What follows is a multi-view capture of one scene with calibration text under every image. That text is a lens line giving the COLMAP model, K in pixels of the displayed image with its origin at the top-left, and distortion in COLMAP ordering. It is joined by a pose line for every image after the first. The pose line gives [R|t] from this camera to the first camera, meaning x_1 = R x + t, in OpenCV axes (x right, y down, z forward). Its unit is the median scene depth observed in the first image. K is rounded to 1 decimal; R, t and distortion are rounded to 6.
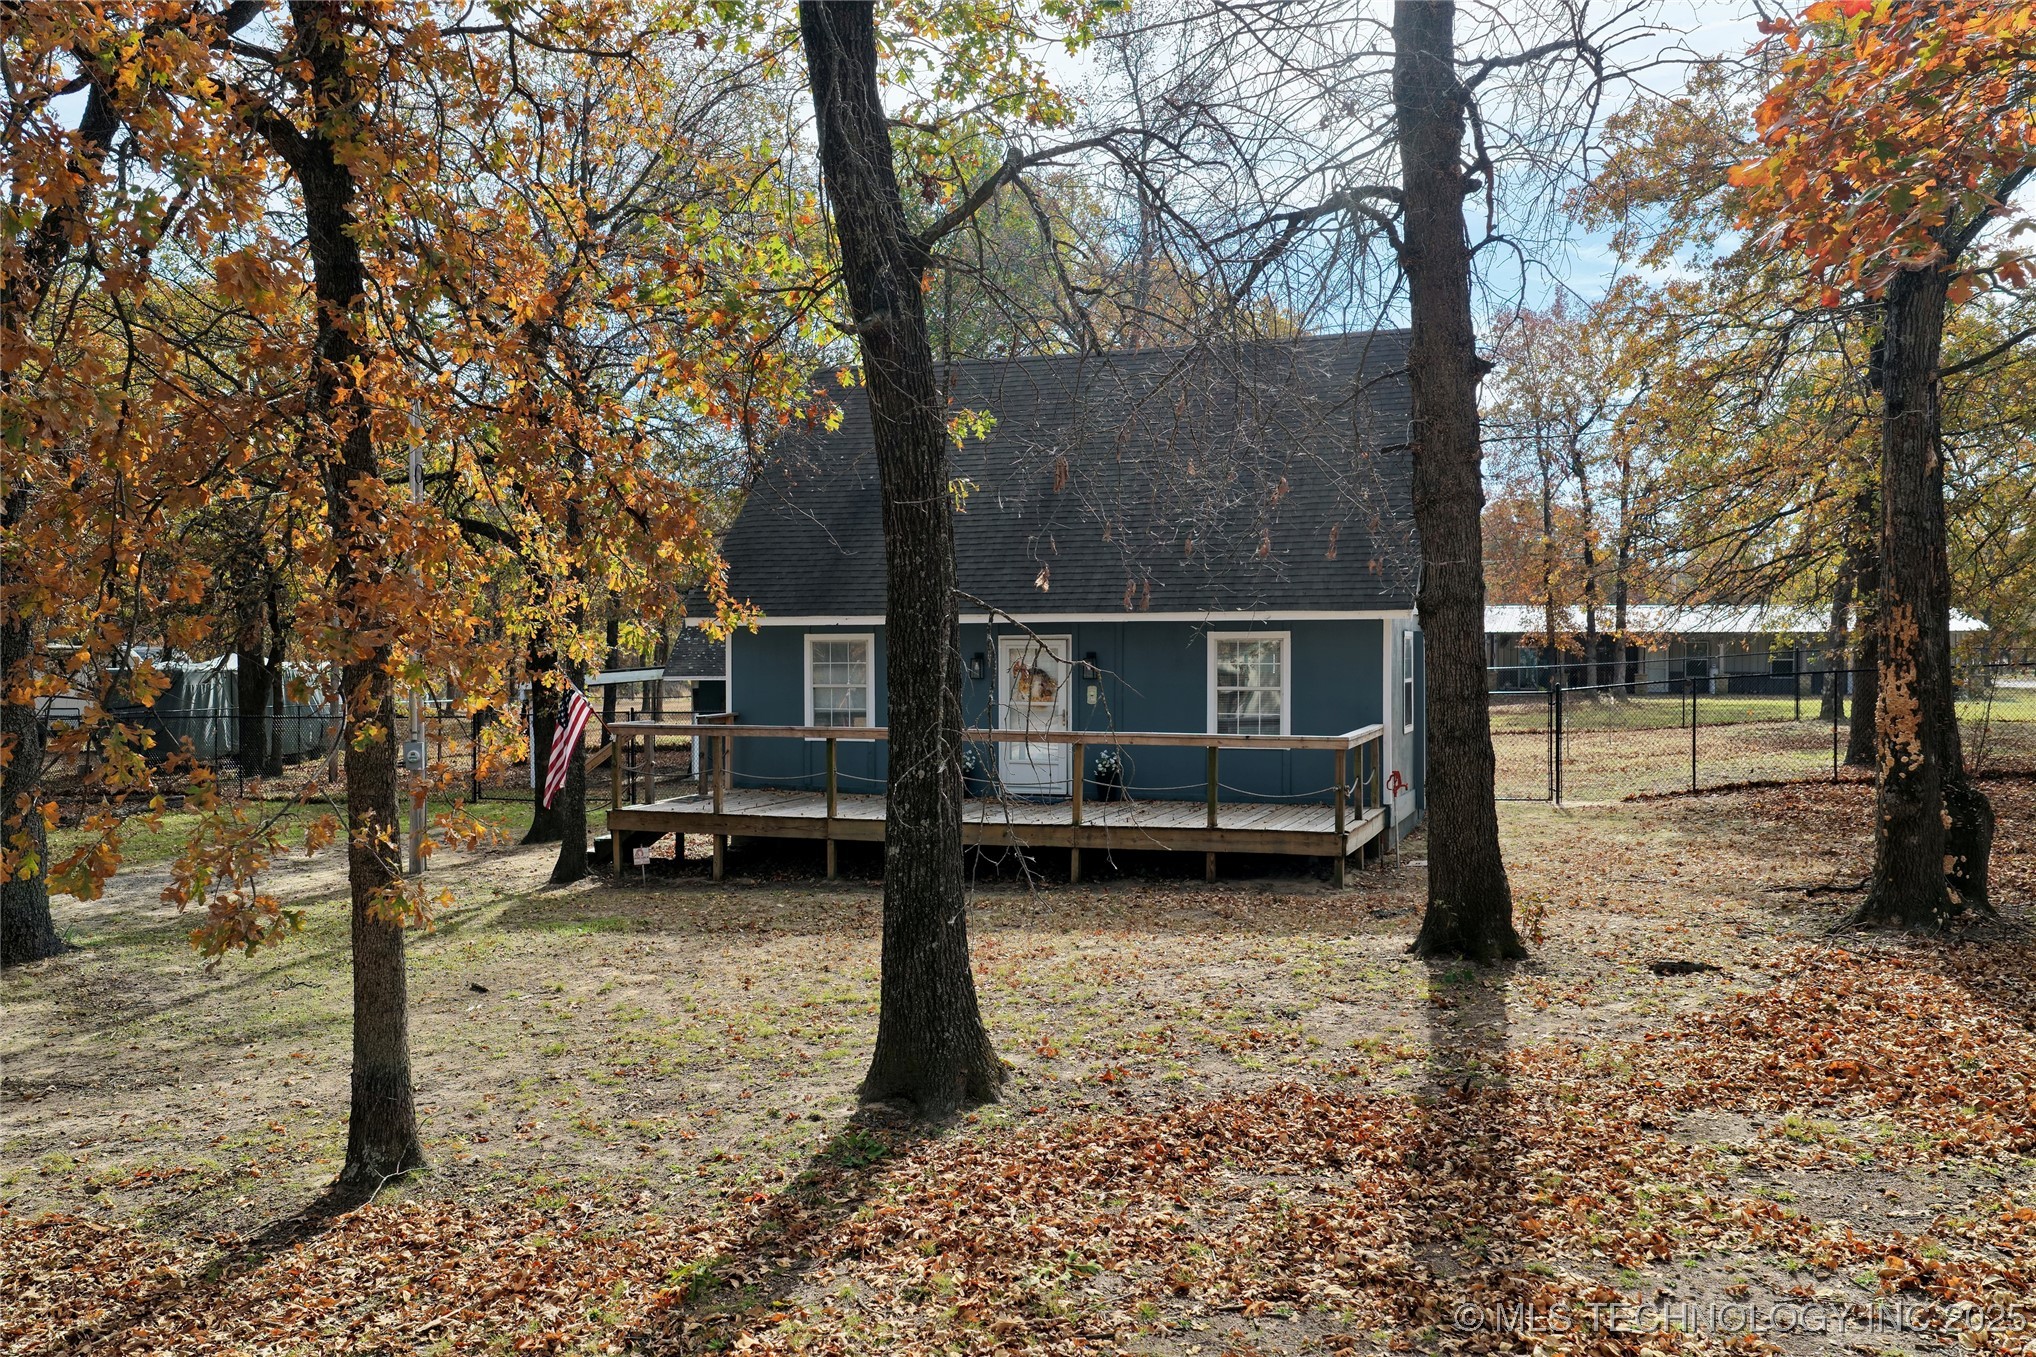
lens RADIAL K [[1689.2, 0, 1018.0], [0, 1689.2, 678.5], [0, 0, 1]] dist [-0.018200, 0.056146]
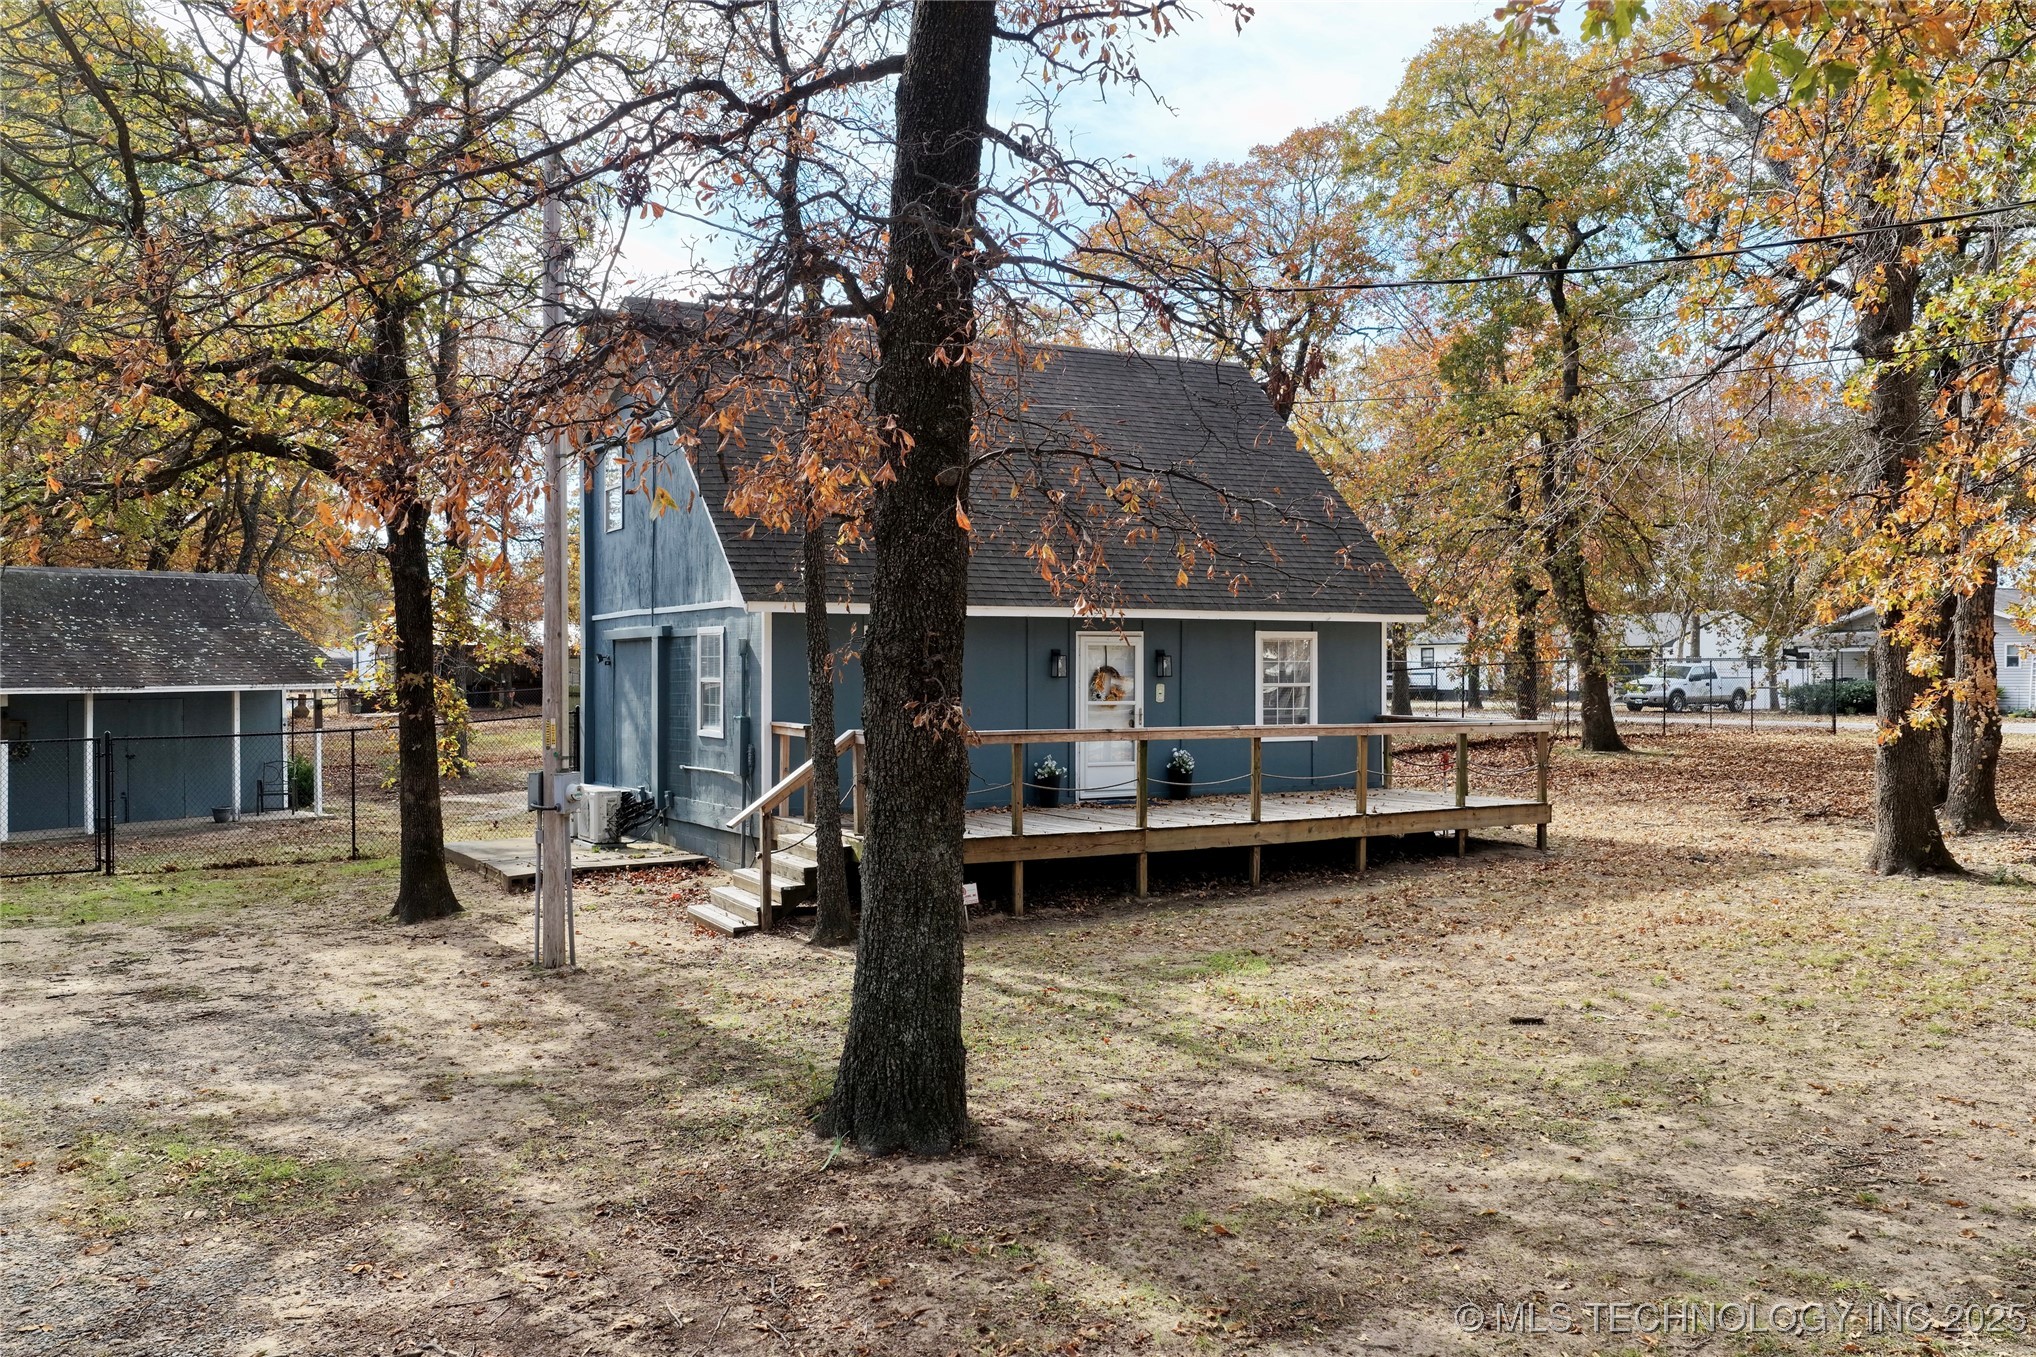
lens RADIAL K [[1689.2, 0, 1018.0], [0, 1689.2, 678.5], [0, 0, 1]] dist [-0.018200, 0.056146]
pose [[0.651441, -0.004458, 0.758686, -0.697842], [0.008858, 0.999959, -0.001729, 0.002168], [-0.758648, 0.007847, 0.651454, 0.379920]]
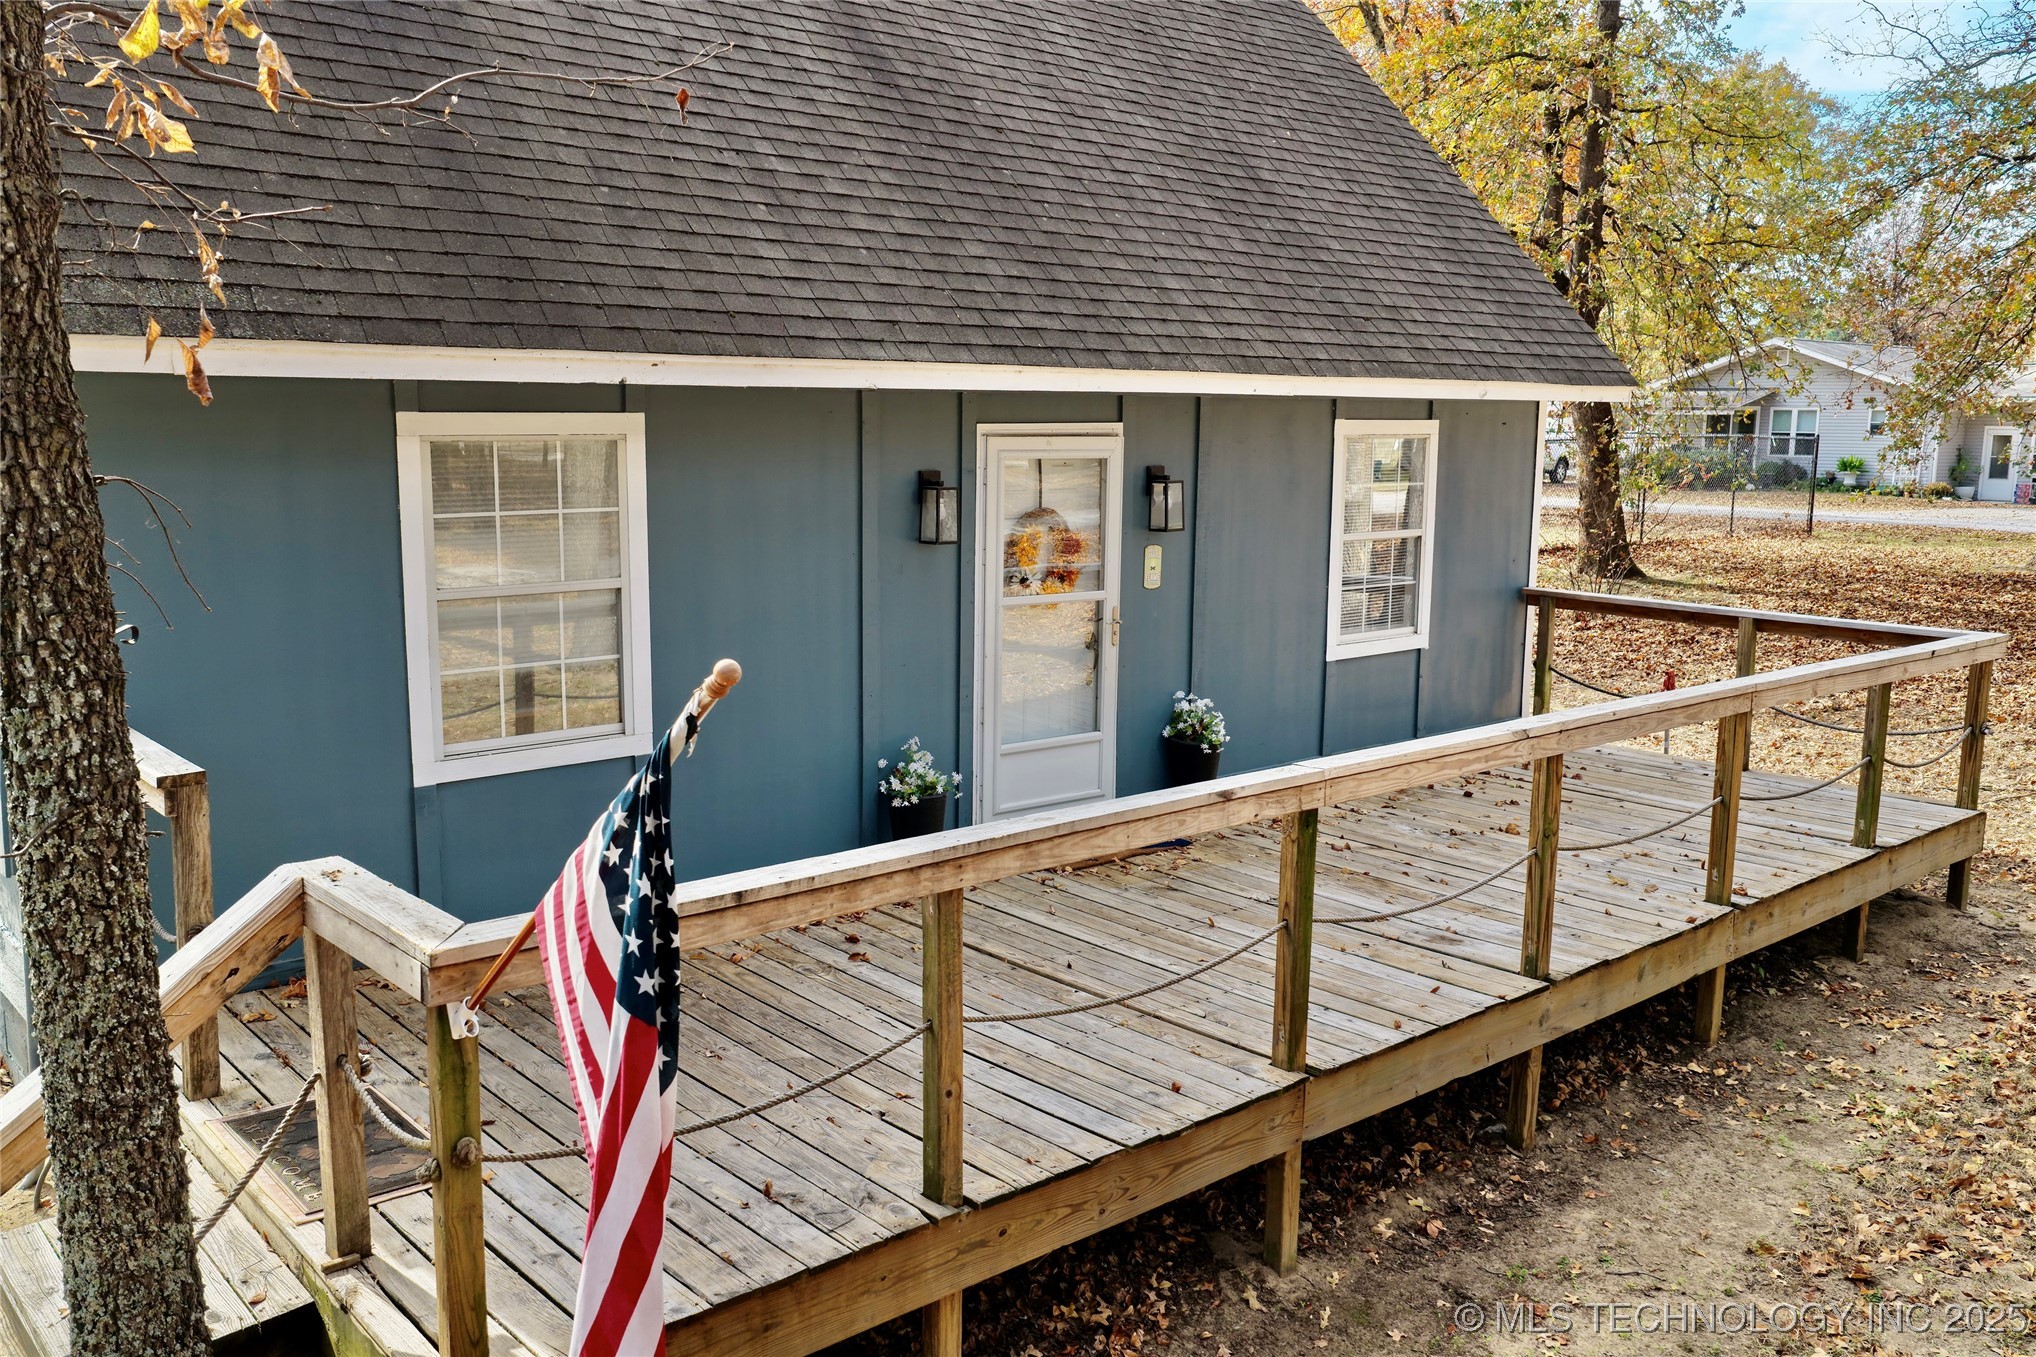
lens RADIAL K [[1689.2, 0, 1018.0], [0, 1689.2, 678.5], [0, 0, 1]] dist [-0.018200, 0.056146]
pose [[0.497352, -0.130451, 0.857685, -0.313827], [-0.005110, 0.988173, 0.153260, -0.025178], [-0.867534, -0.080607, 0.490803, 0.746330]]
